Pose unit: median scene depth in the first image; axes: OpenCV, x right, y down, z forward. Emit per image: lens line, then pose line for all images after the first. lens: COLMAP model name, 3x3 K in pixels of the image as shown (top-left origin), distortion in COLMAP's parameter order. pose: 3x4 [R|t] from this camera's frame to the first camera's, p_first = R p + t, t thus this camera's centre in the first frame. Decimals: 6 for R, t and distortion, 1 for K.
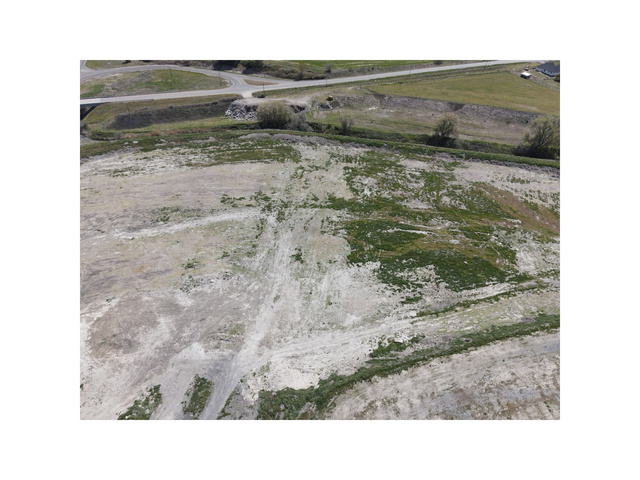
lens RADIAL K [[347.2, 0, 318.1], [0, 347.2, 239.7], [0, 0, 1]] dist [0.032740, -0.019936]
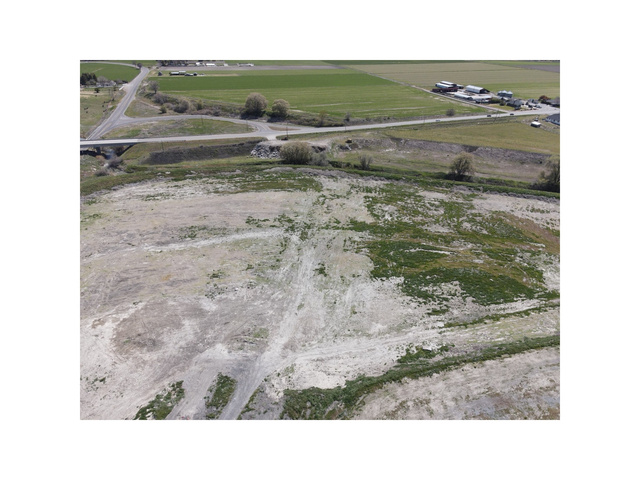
lens RADIAL K [[347.2, 0, 318.1], [0, 347.2, 239.7], [0, 0, 1]] dist [0.032740, -0.019936]
pose [[0.999149, 0.020829, -0.035610, -0.033925], [-0.026052, 0.987860, -0.153148, 0.118018], [0.031988, 0.153945, 0.987562, -0.008641]]
